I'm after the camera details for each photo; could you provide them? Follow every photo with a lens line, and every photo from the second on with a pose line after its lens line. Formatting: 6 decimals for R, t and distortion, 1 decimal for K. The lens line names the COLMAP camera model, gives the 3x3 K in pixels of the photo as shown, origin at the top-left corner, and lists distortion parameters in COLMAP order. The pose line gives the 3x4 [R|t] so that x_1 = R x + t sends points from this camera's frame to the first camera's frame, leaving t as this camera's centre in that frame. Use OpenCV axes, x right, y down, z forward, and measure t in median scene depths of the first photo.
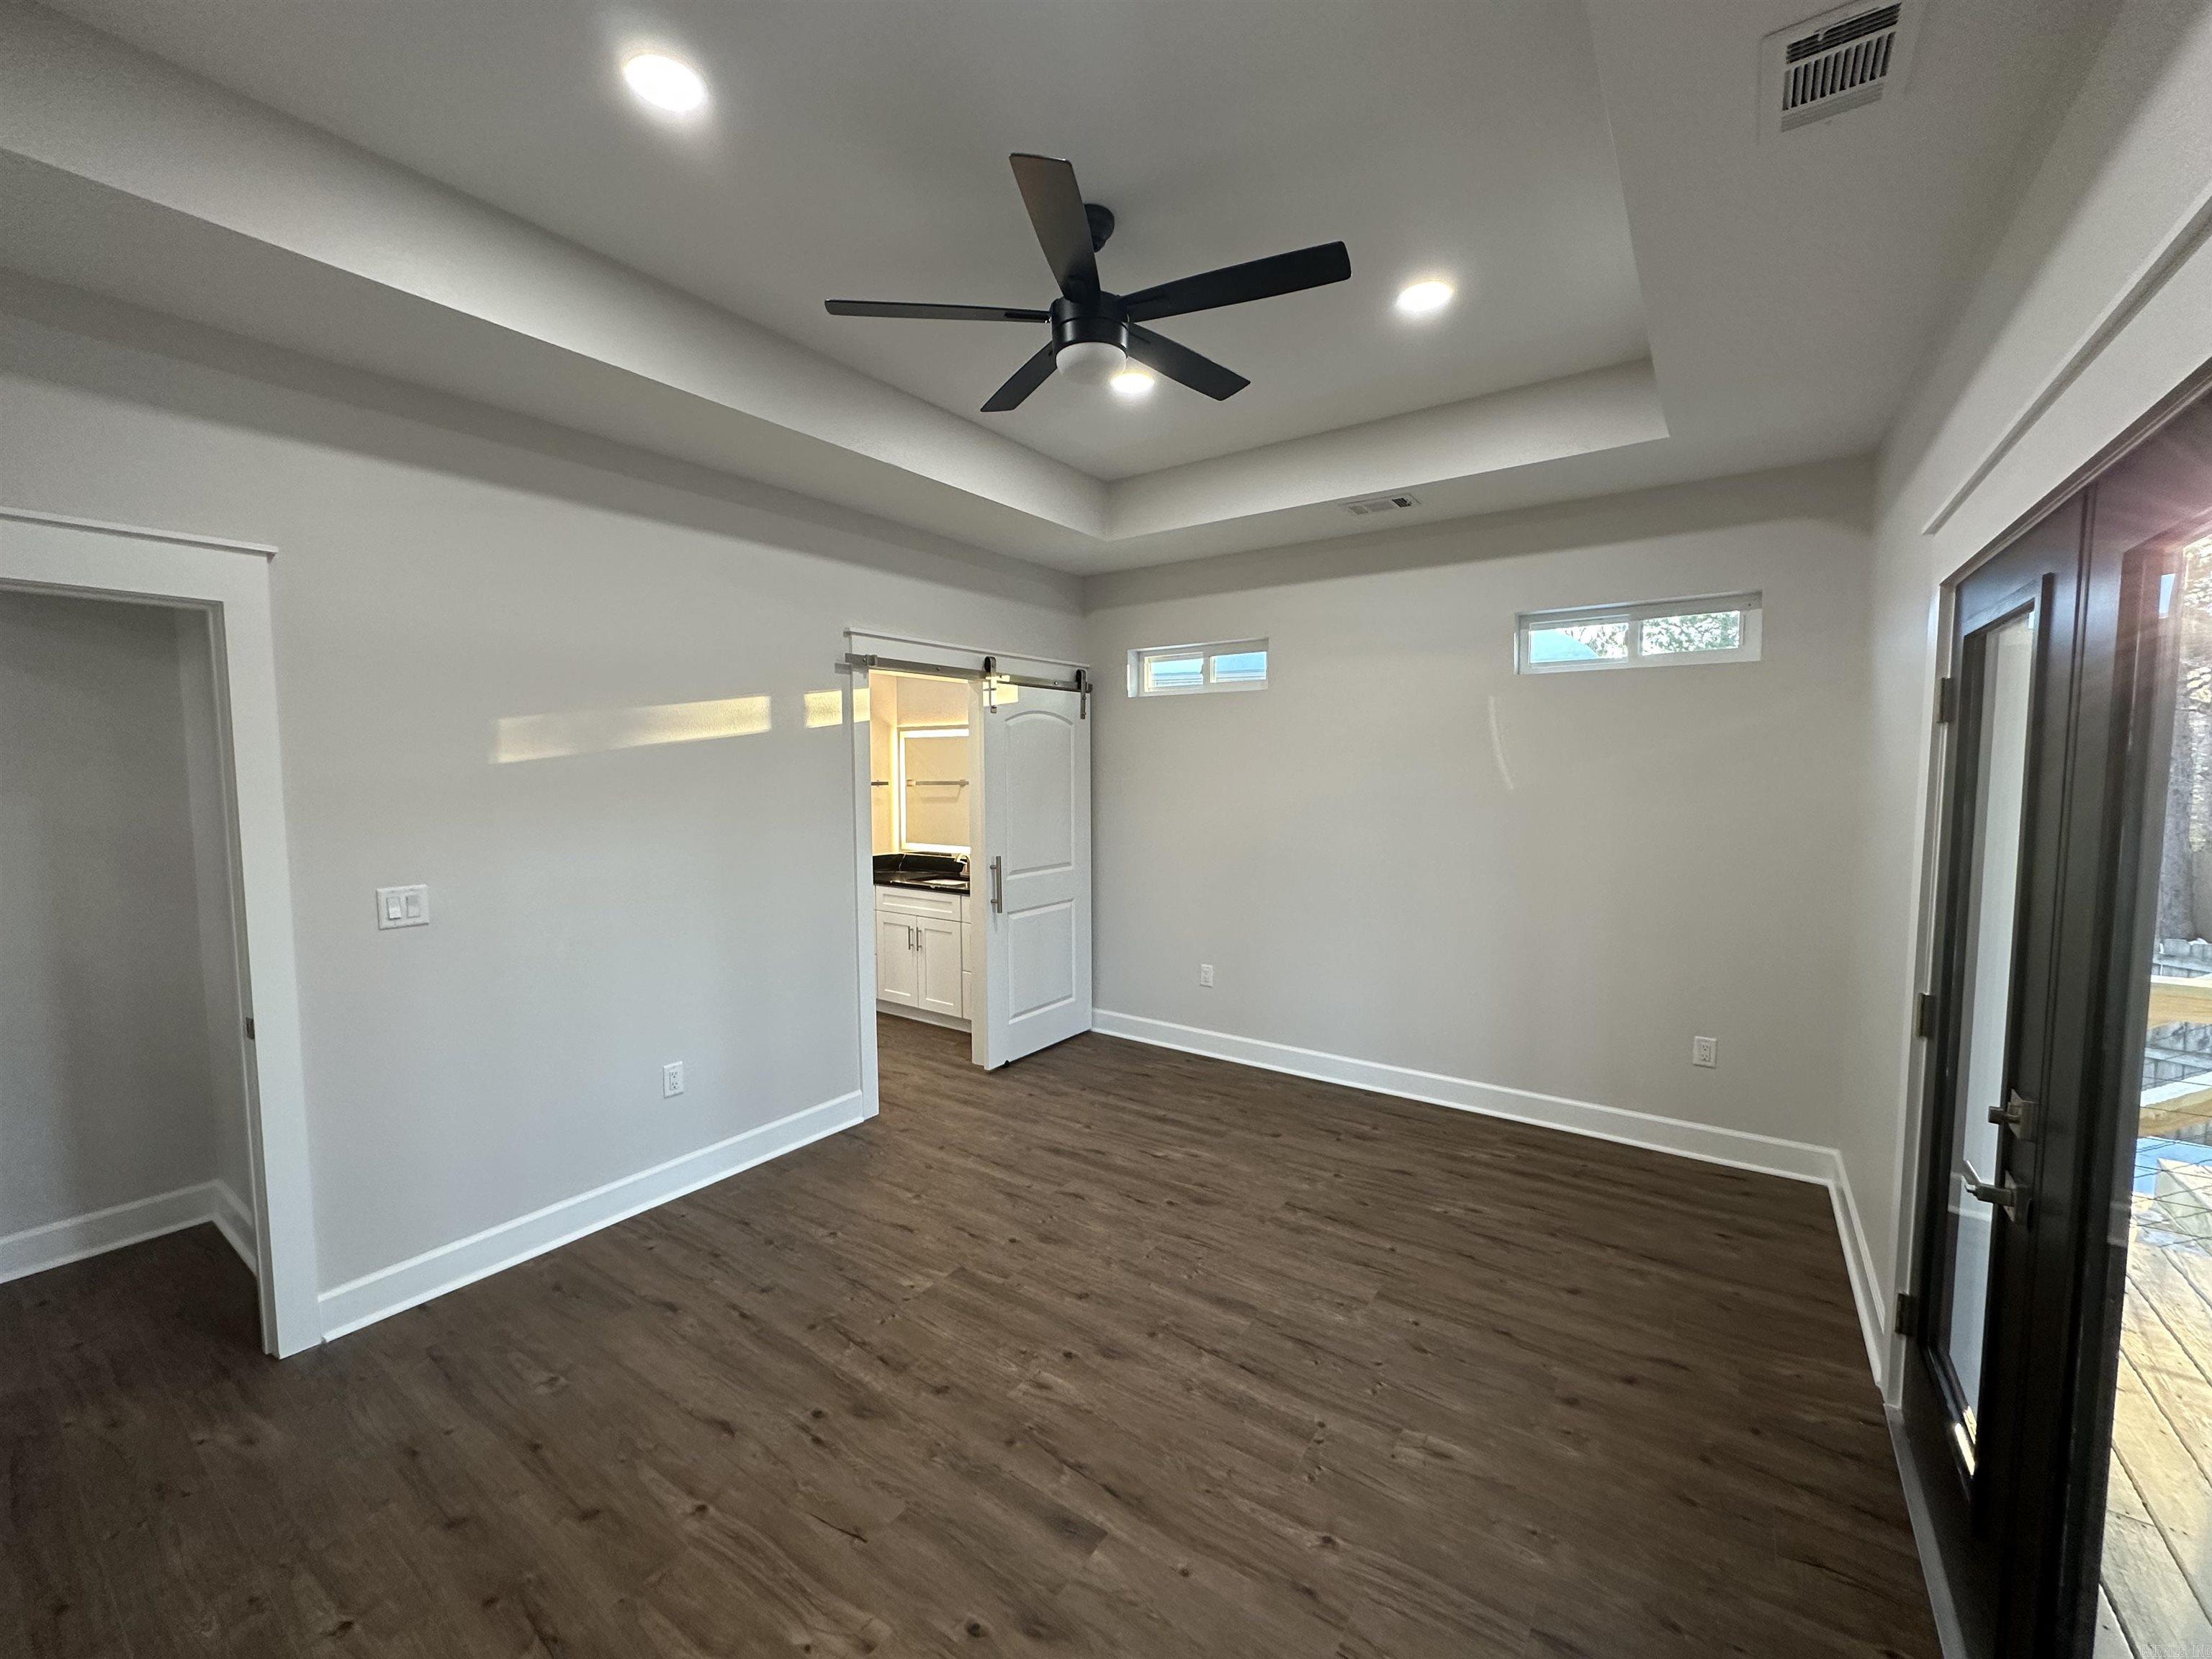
lens RADIAL K [[878.2, 0, 1106.2], [0, 878.2, 827.7], [0, 0, 1]] dist [-0.003976, 0.000523]
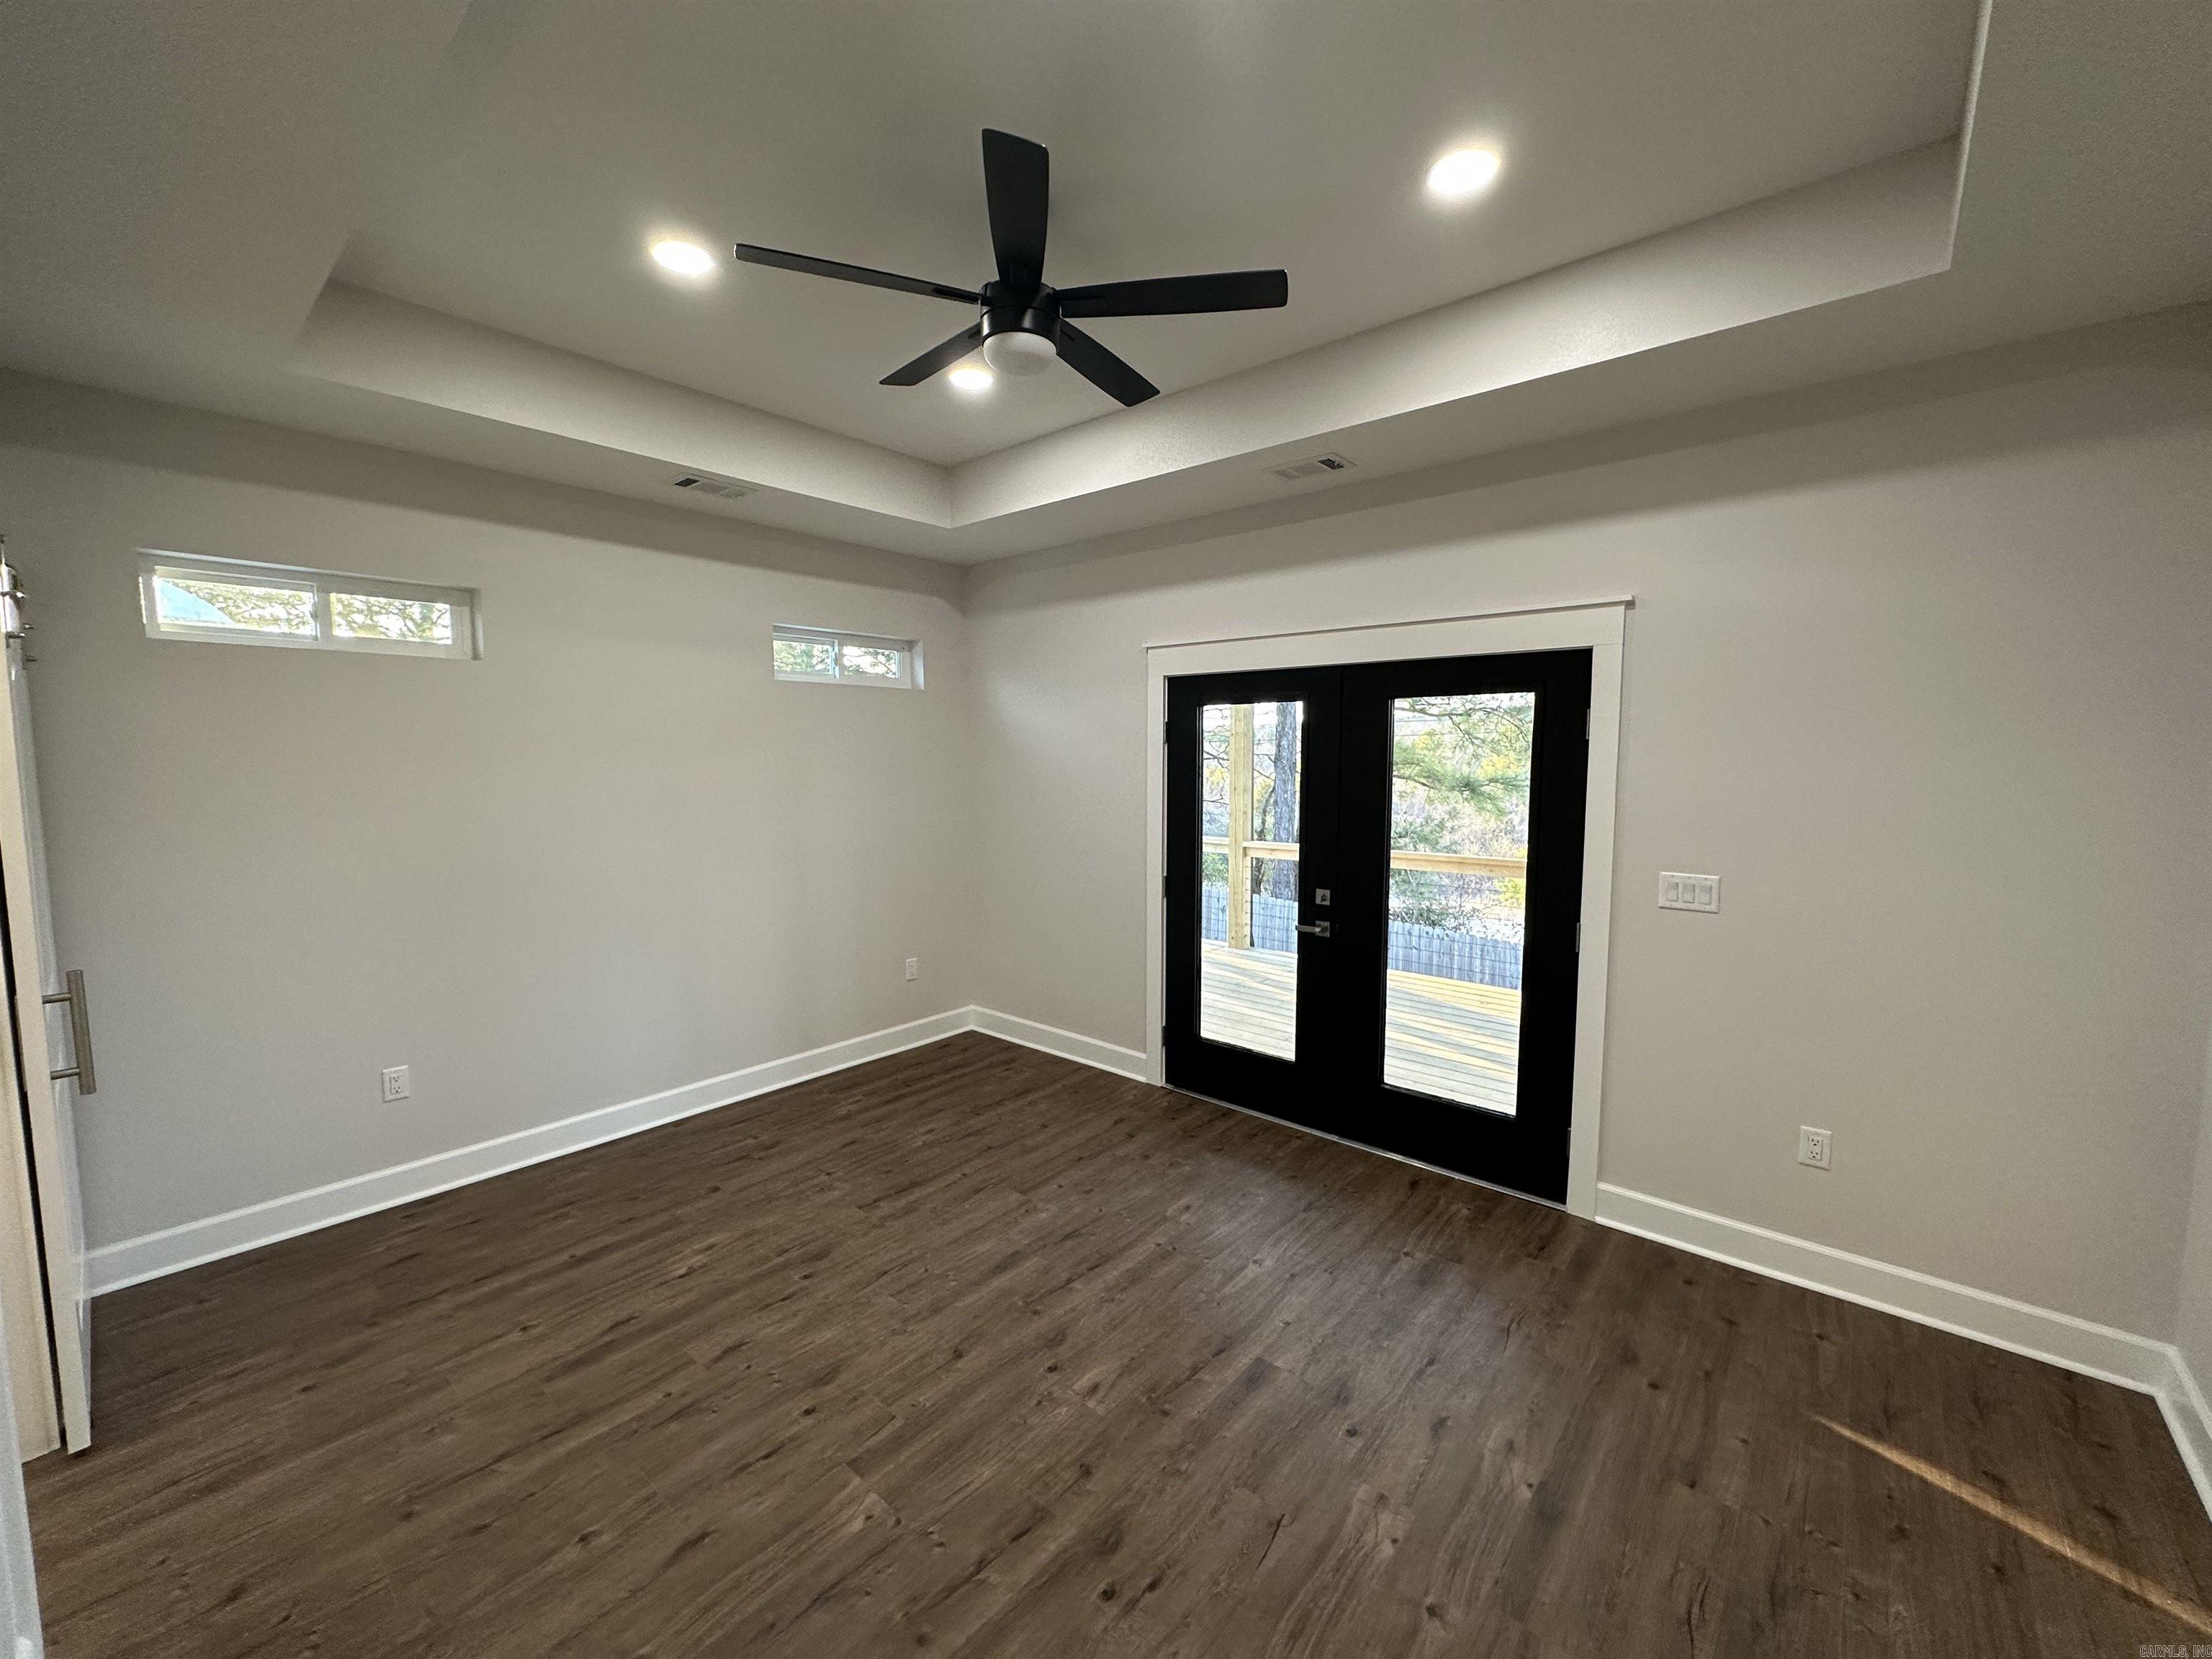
lens RADIAL K [[878.2, 0, 1104.6], [0, 878.2, 833.3], [0, 0, 1]] dist [-0.003976, 0.000523]
pose [[0.100045, -0.086477, 0.991218, -0.704171], [0.067099, 0.994534, 0.079994, -0.053946], [-0.992718, 0.058507, 0.105301, 0.585708]]
